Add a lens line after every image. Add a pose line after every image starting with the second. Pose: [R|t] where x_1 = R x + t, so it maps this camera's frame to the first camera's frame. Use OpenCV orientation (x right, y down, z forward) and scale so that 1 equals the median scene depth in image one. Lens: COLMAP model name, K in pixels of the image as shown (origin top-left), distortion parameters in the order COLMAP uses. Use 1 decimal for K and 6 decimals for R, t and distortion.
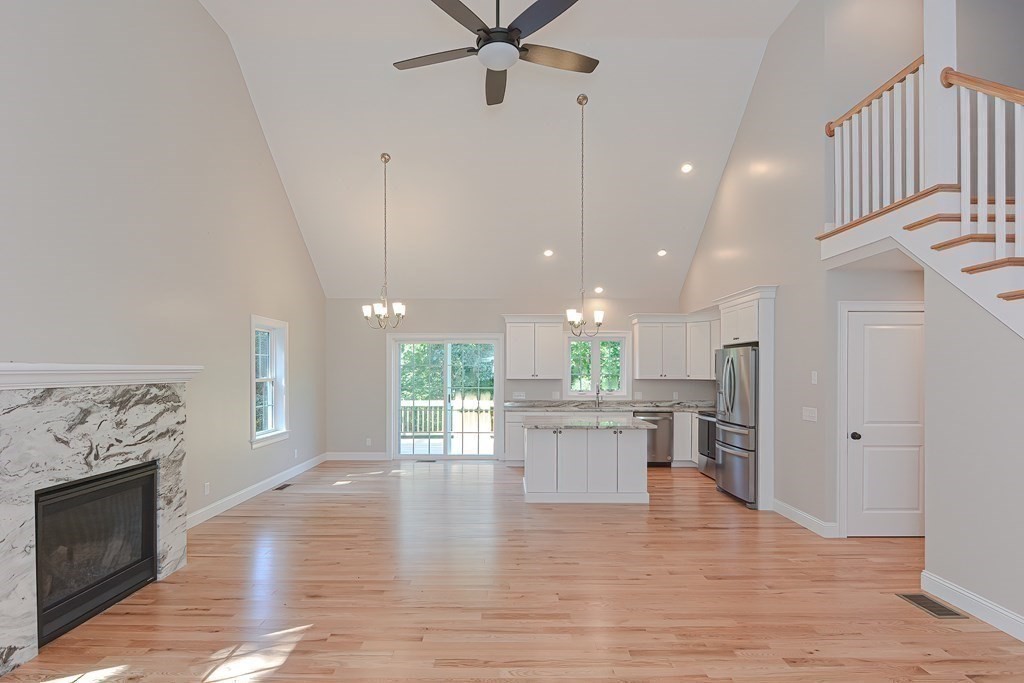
lens RADIAL K [[502.8, 0, 519.4], [0, 502.8, 374.8], [0, 0, 1]] dist [0.002651, -0.009163]
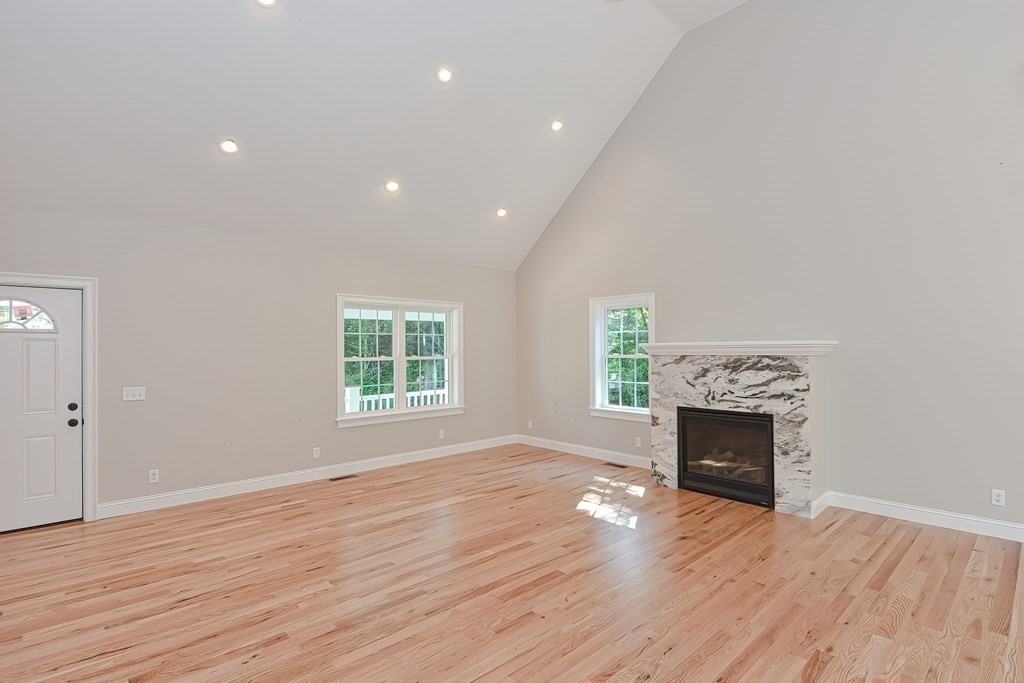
lens RADIAL K [[502.8, 0, 504.2], [0, 502.8, 339.2], [0, 0, 1]] dist [0.002651, -0.009163]
pose [[-0.758805, -0.007435, -0.651275, 0.492571], [-0.000332, 0.999939, -0.011028, -0.007913], [0.651318, -0.008152, -0.758761, 1.175942]]
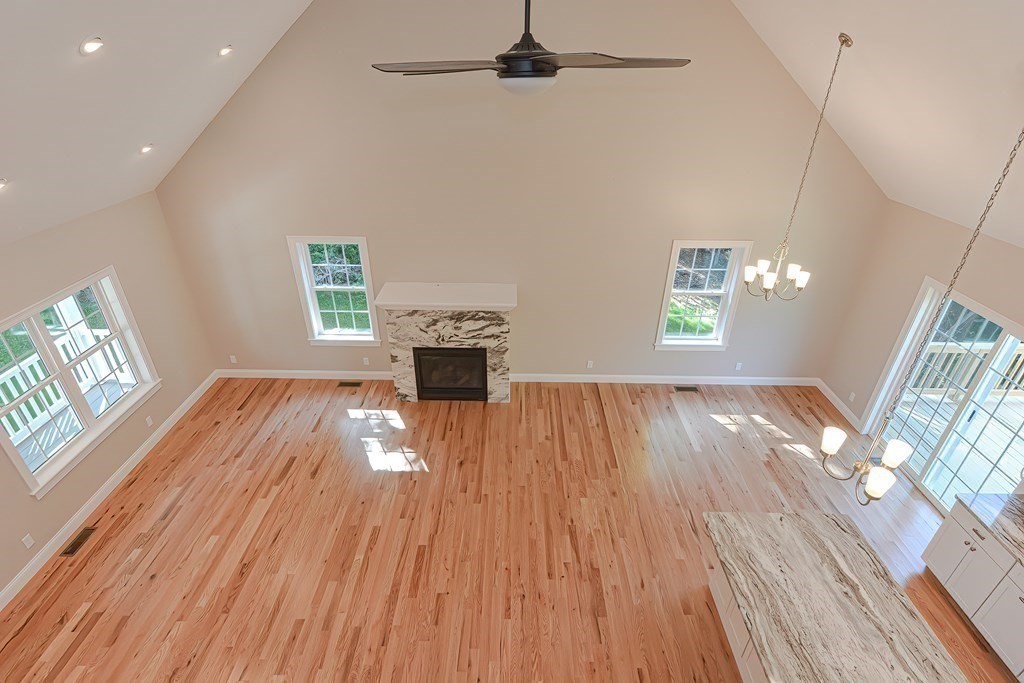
lens RADIAL K [[502.8, 0, 514.6], [0, 502.8, 349.9], [0, 0, 1]] dist [0.002651, -0.009163]
pose [[-0.029869, 0.507888, -0.860905, 0.650641], [-0.020362, 0.860802, 0.508533, -0.578111], [0.999346, 0.032719, -0.015370, 0.869637]]
